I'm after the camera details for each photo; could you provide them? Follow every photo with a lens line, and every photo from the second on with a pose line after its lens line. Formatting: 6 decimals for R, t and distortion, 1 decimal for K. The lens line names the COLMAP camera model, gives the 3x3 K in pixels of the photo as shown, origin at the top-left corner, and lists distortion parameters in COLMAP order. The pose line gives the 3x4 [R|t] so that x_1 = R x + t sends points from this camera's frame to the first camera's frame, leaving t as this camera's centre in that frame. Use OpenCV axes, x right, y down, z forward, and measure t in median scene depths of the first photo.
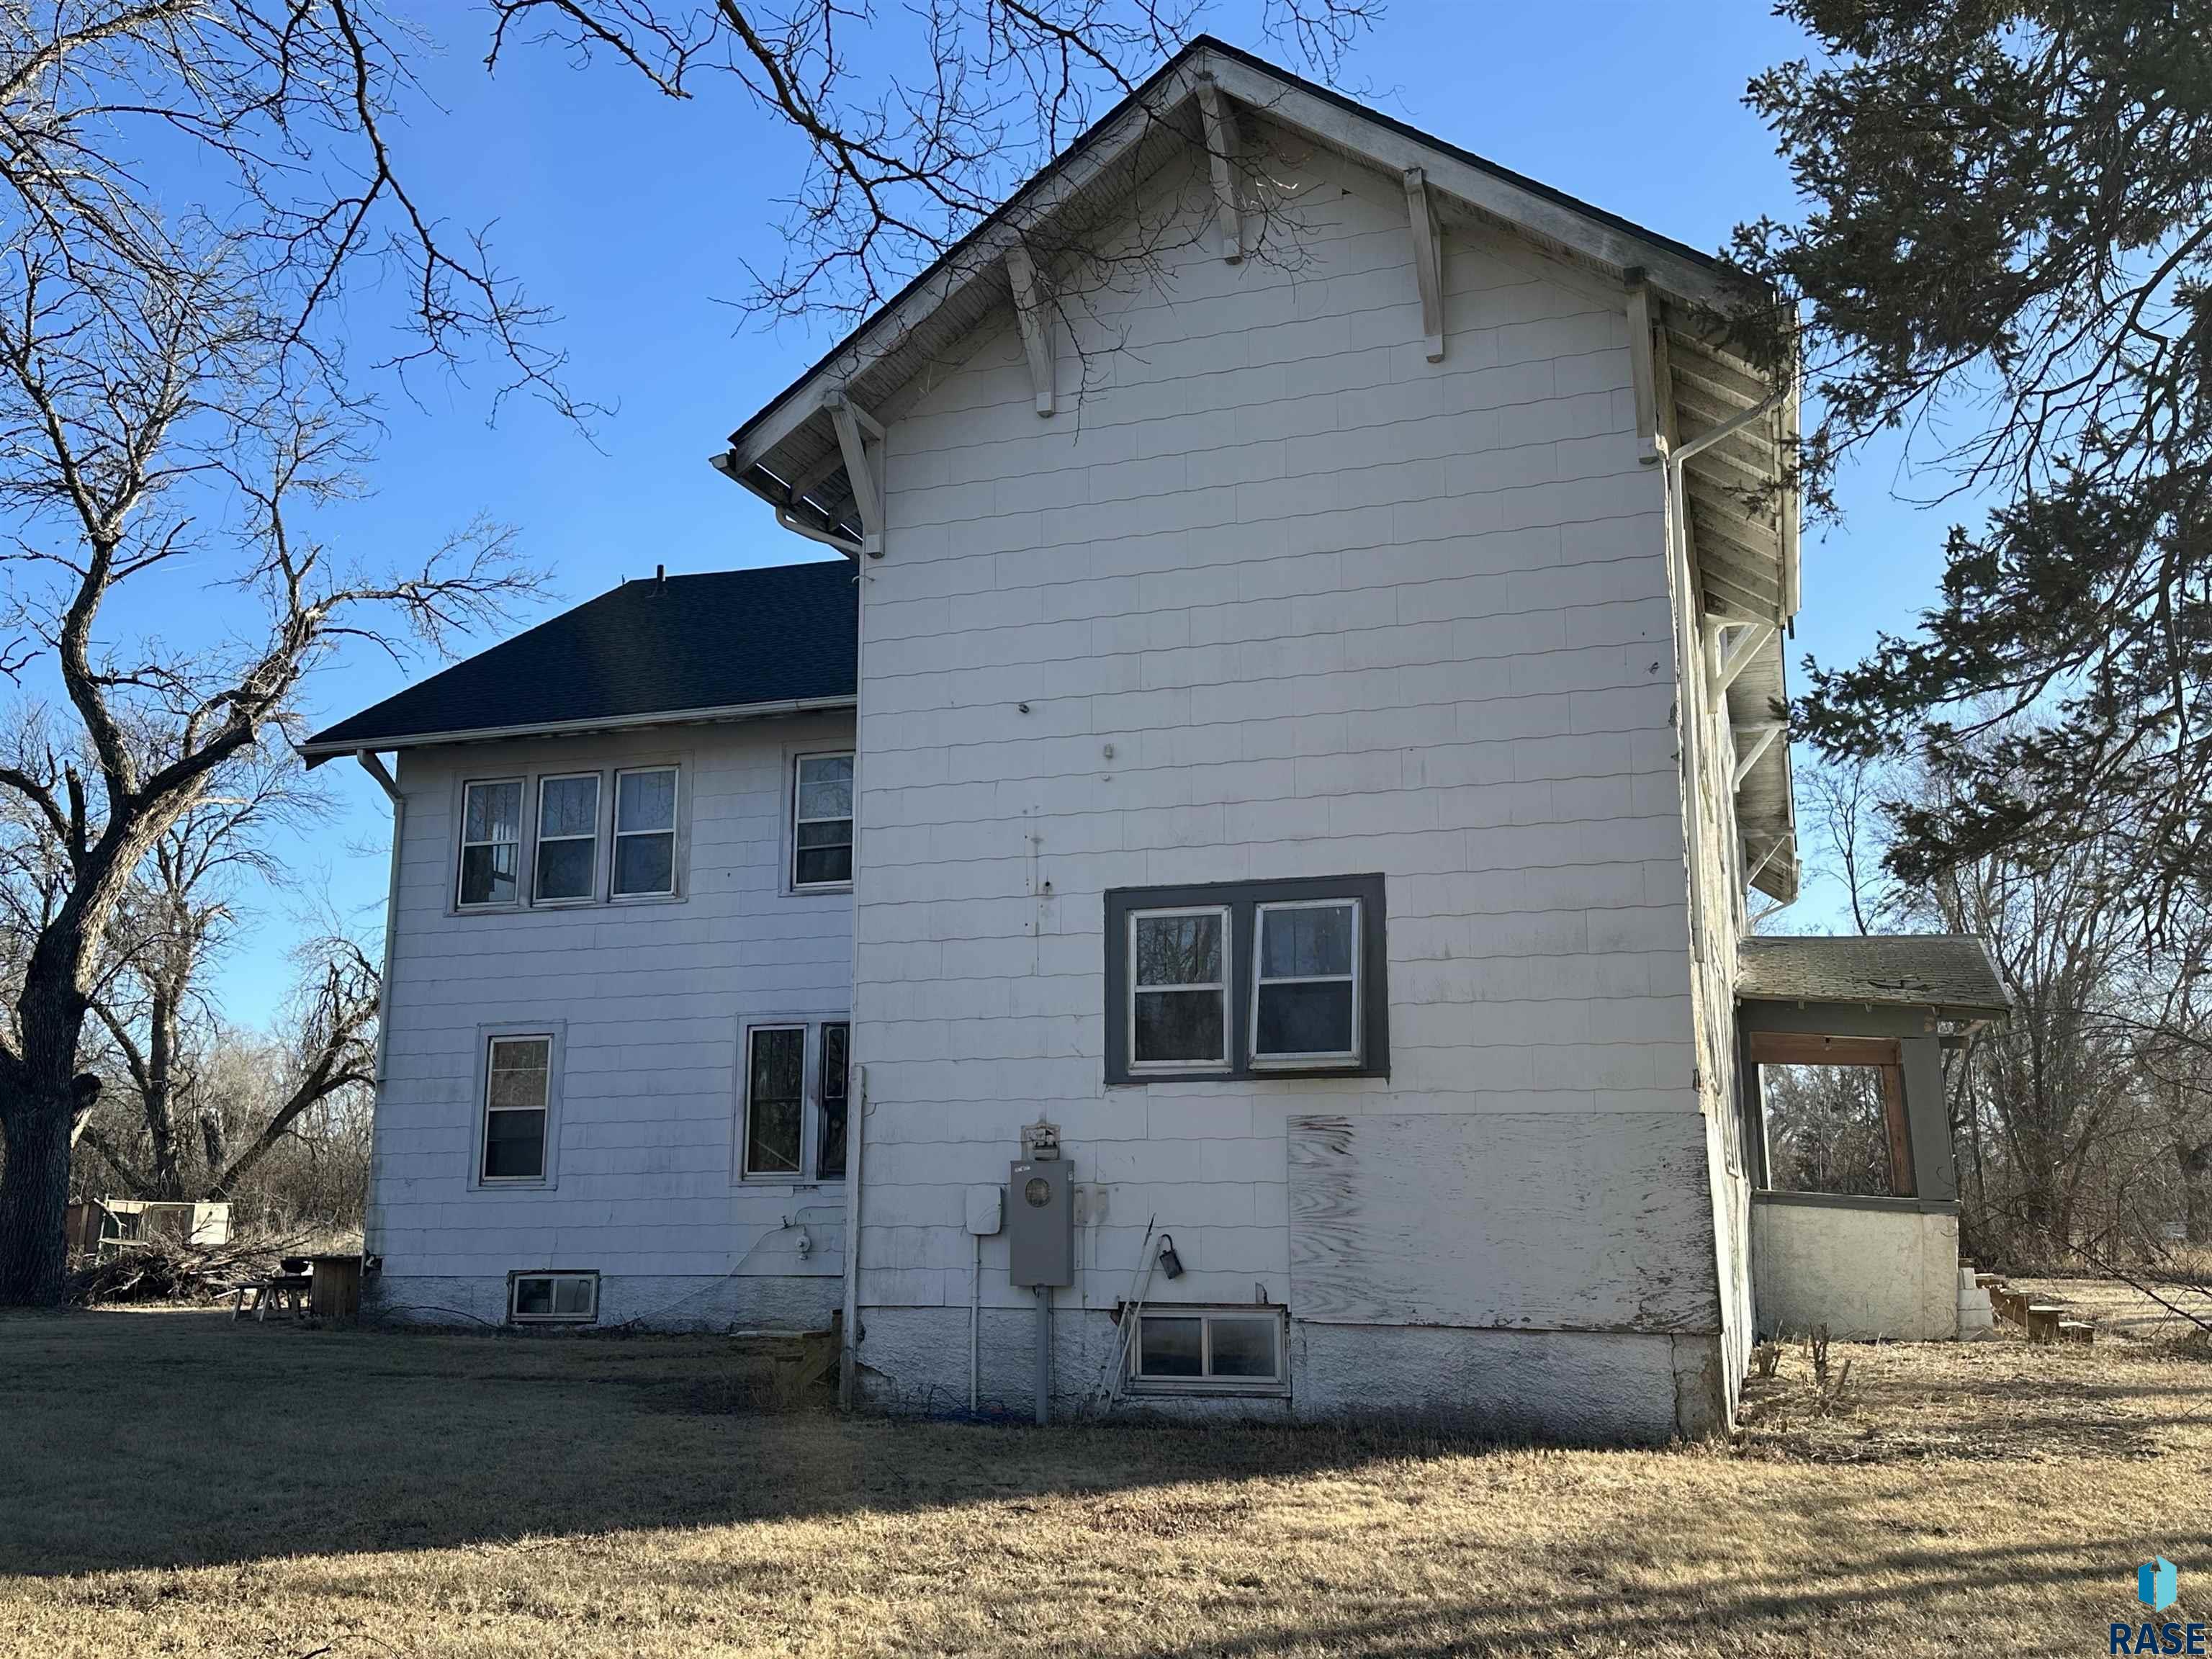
lens RADIAL K [[2013.0, 0, 1104.6], [0, 2013.0, 830.5], [0, 0, 1]] dist [0.148593, -0.001729]
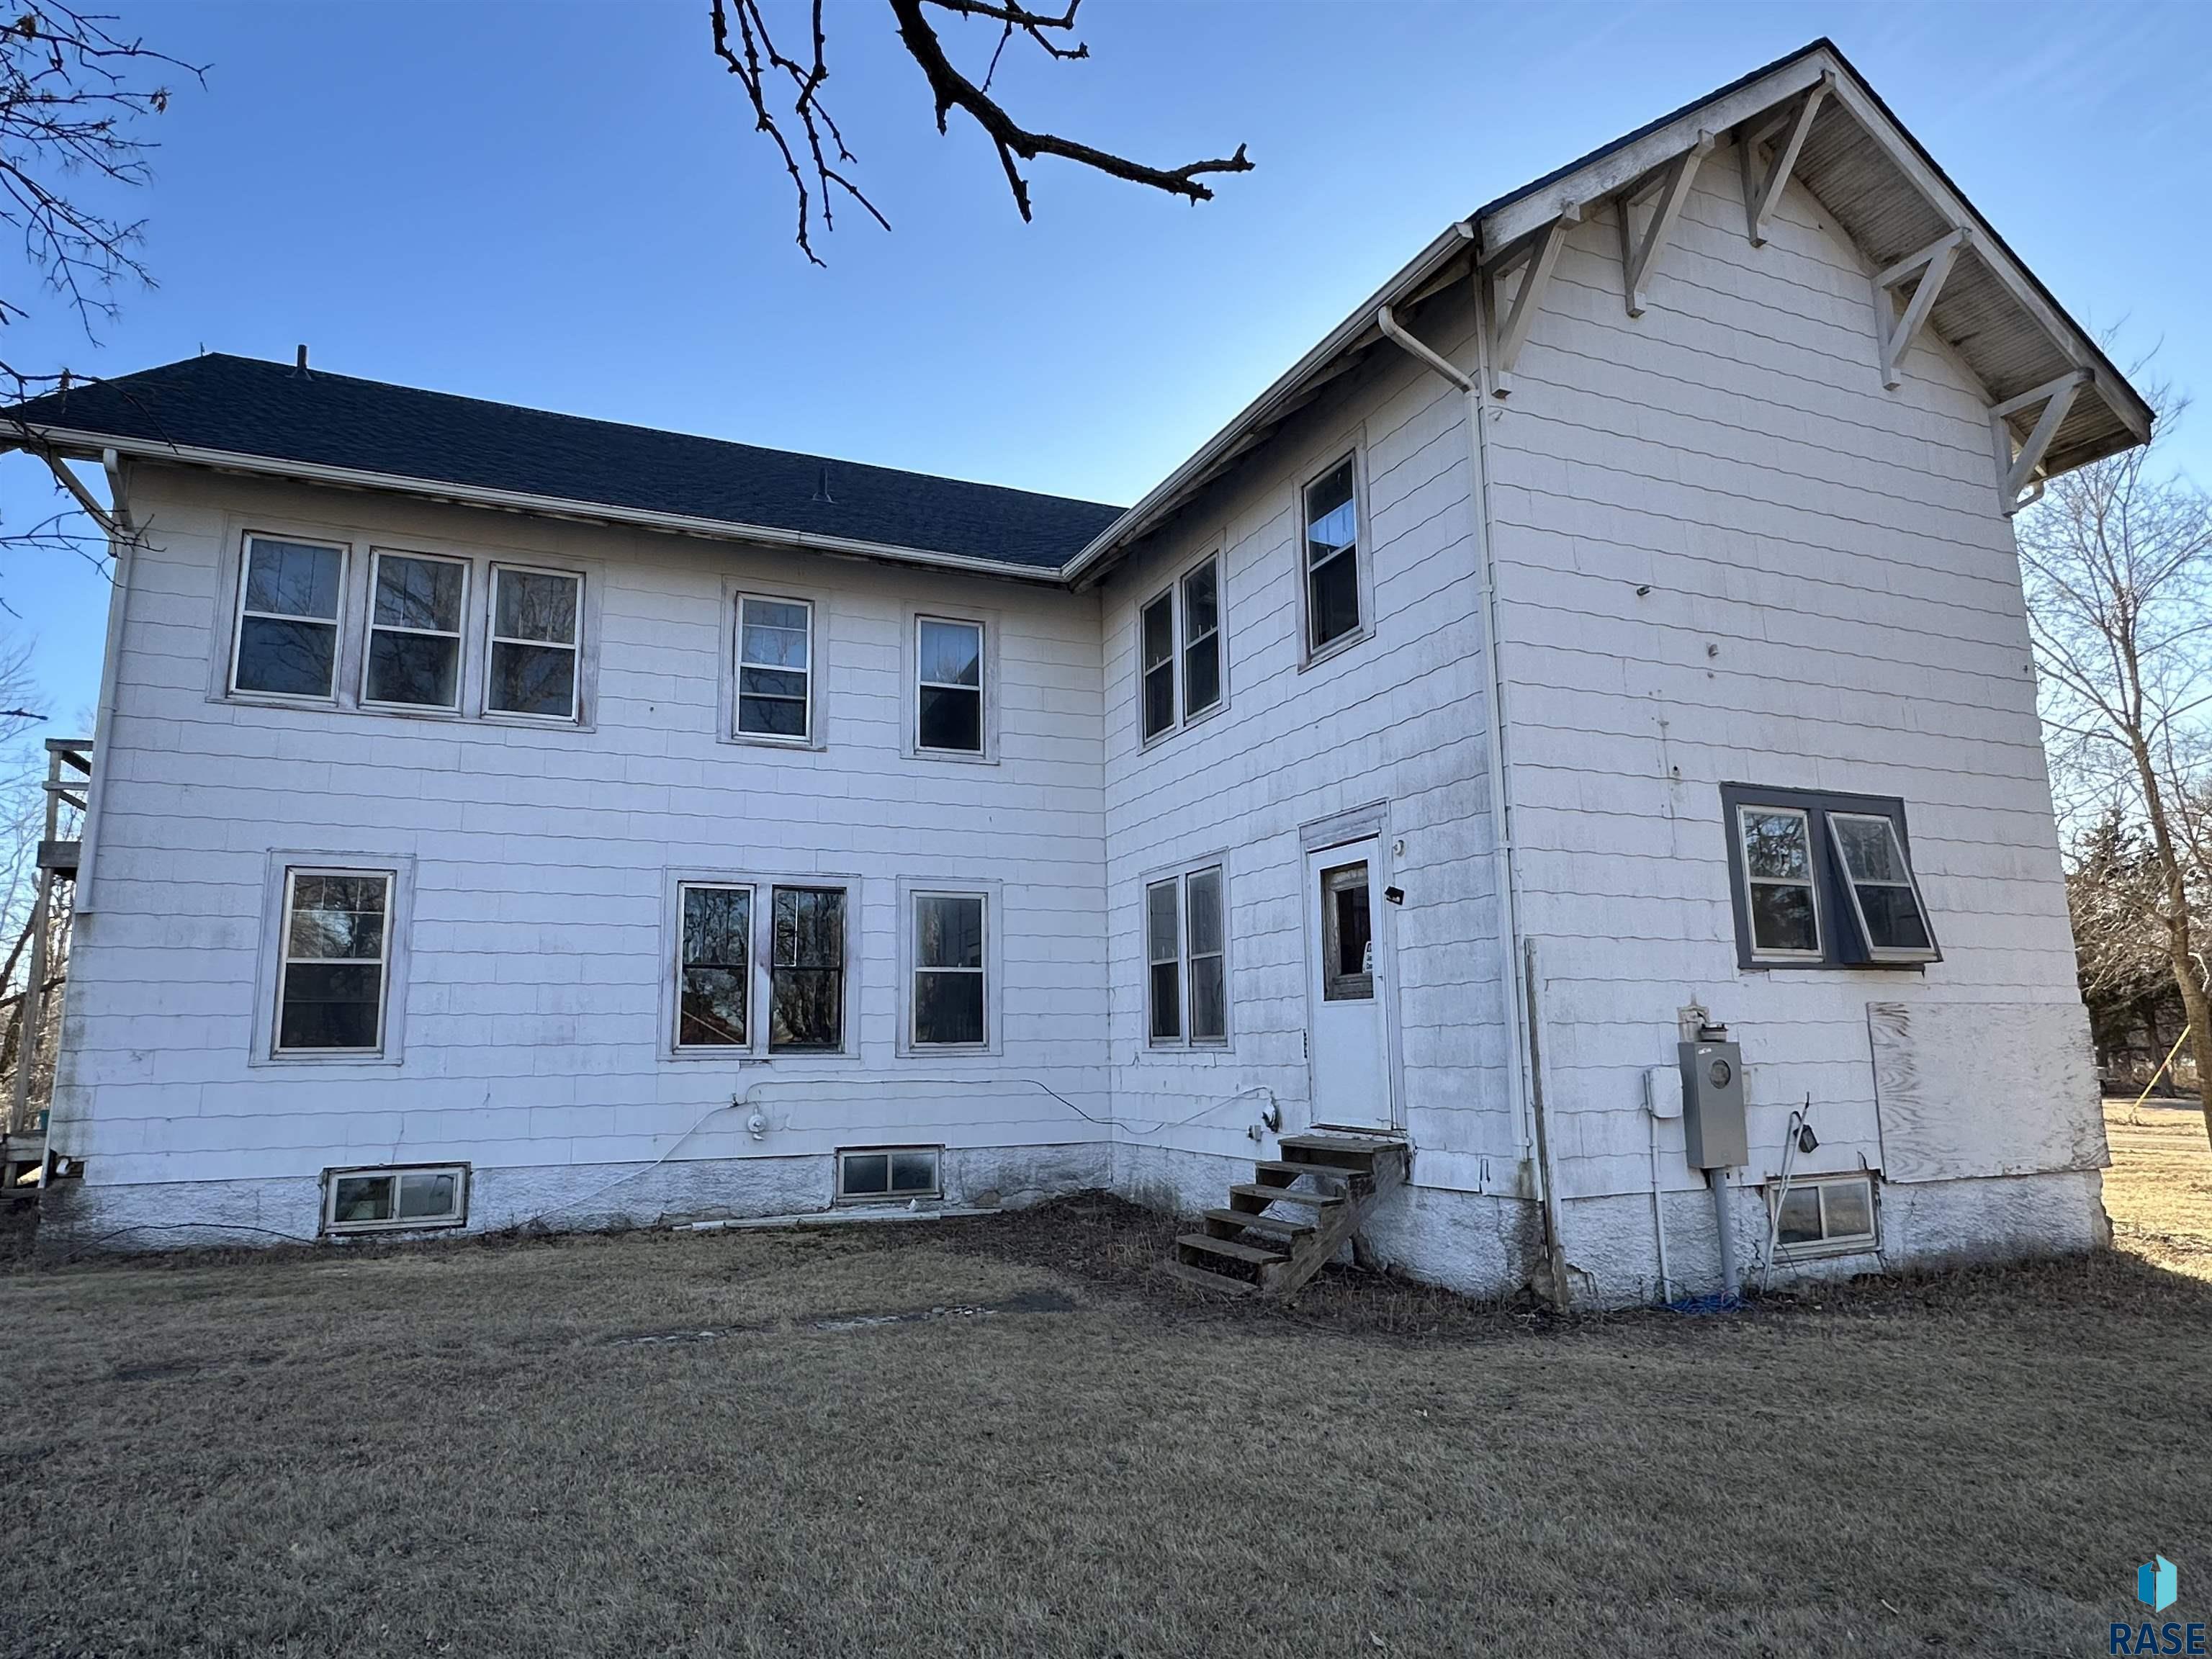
lens RADIAL K [[1316.2, 0, 1102.9], [0, 1316.2, 829.5], [0, 0, 1]] dist [0.000545, 0.003820]
pose [[0.729485, 0.104447, 0.675975, -0.440417], [-0.114644, 0.992962, -0.029707, 0.070863], [-0.674320, -0.055826, 0.736326, 0.459256]]
